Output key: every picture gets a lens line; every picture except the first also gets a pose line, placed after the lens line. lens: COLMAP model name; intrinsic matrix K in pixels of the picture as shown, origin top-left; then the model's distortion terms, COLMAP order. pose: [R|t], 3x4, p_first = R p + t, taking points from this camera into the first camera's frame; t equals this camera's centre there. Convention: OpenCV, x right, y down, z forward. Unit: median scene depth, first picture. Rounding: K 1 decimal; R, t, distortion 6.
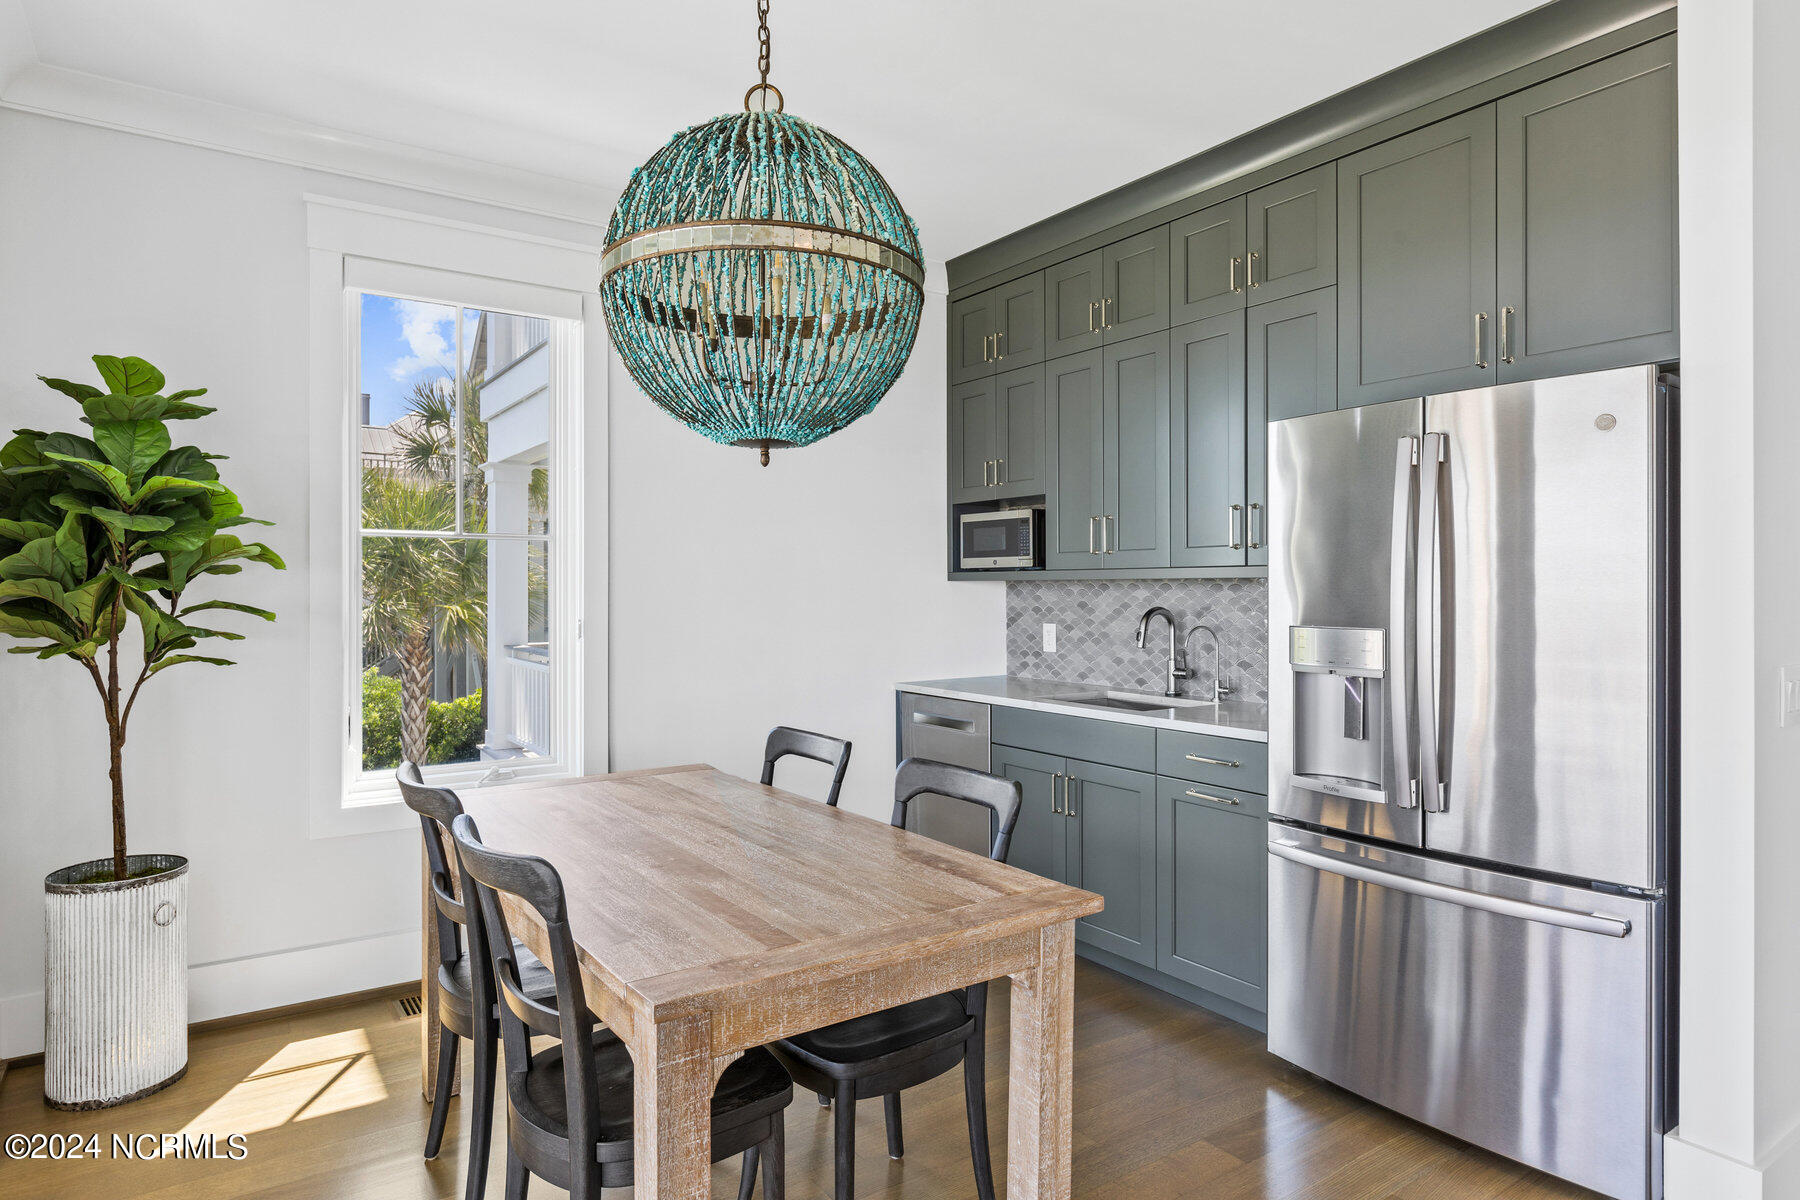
lens RADIAL K [[1055.6, 0, 903.3], [0, 1055.6, 591.3], [0, 0, 1]] dist [-0.000494, 0.000258]
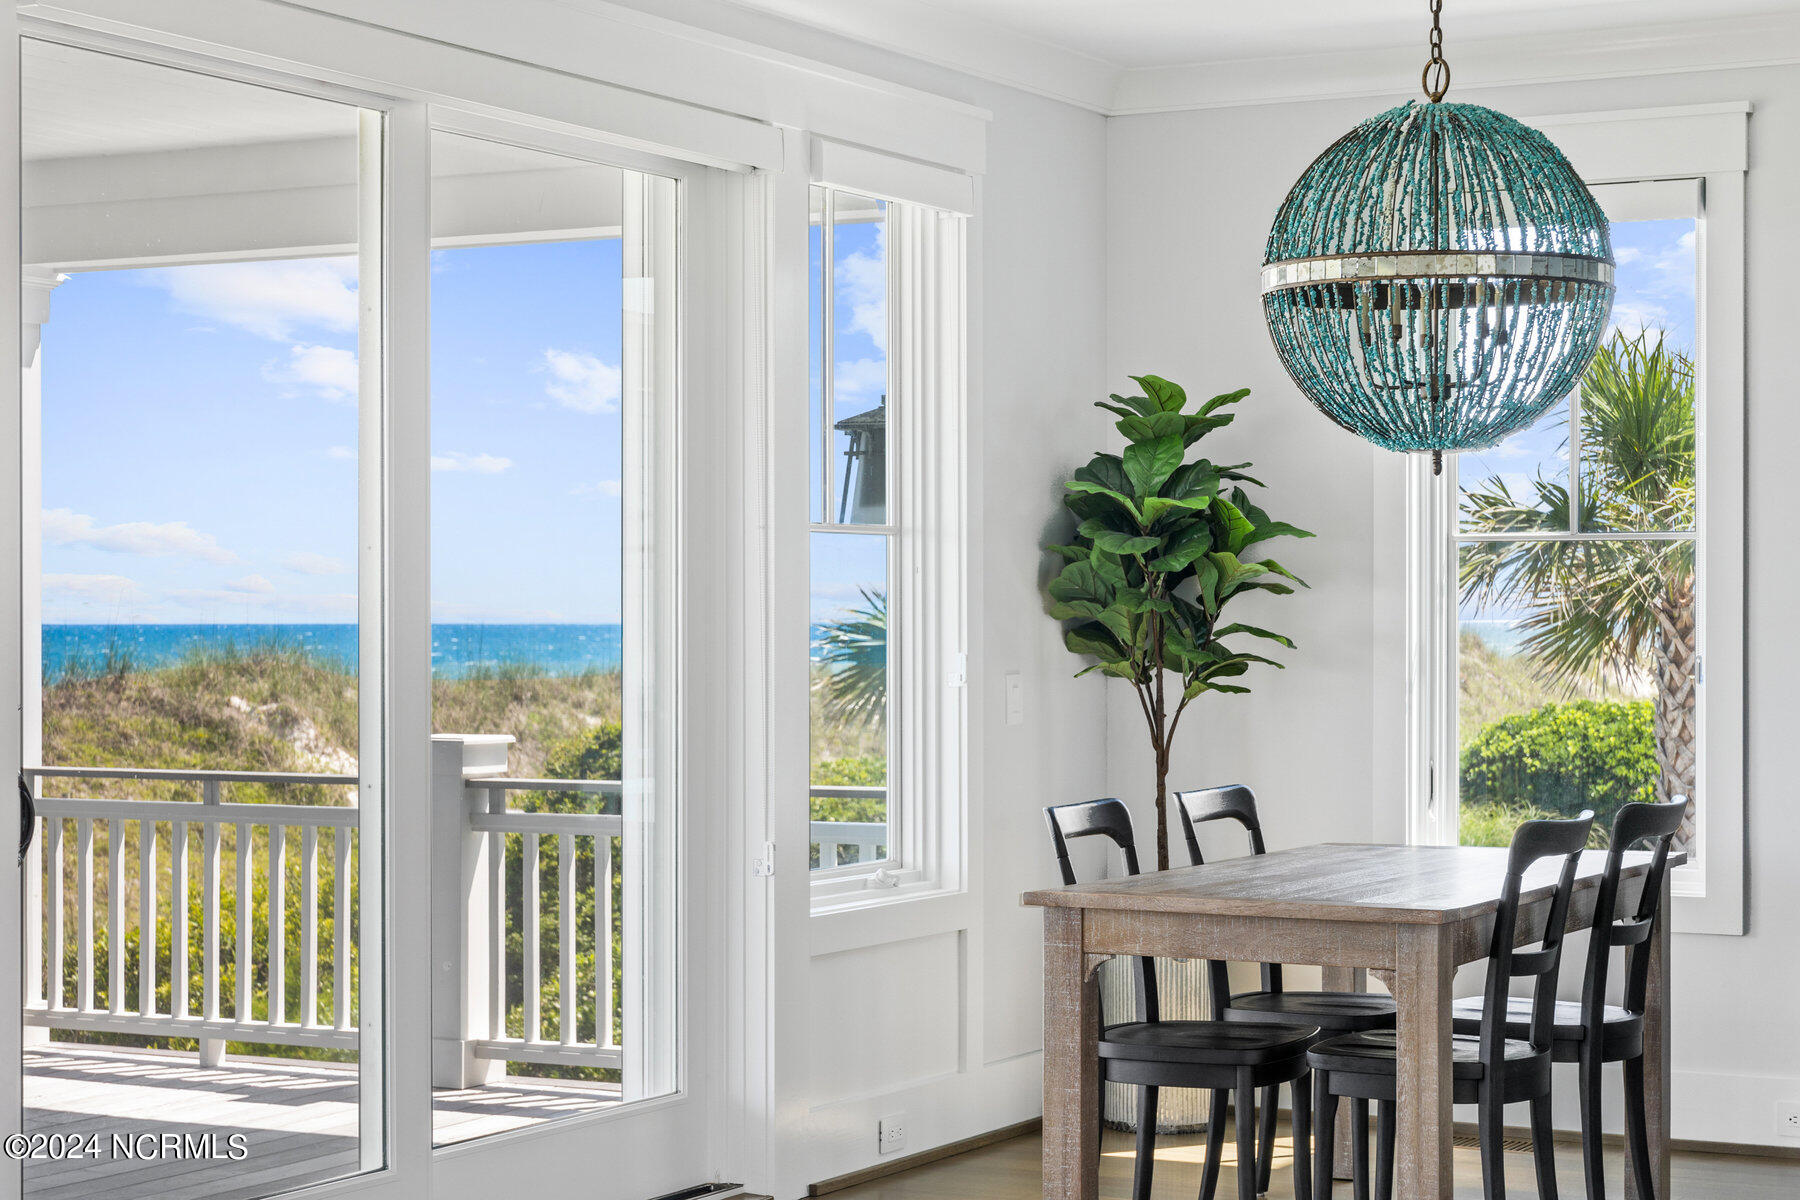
lens RADIAL K [[3495.3, 0, 900.0], [0, 3495.3, 600.0], [0, 0, 1]] dist [0.004967, 0.004792]
pose [[0.460703, -0.005312, -0.887539, 2.061602], [-0.003758, 0.999961, -0.007935, 0.015264], [0.887547, 0.006991, 0.460665, -0.714155]]
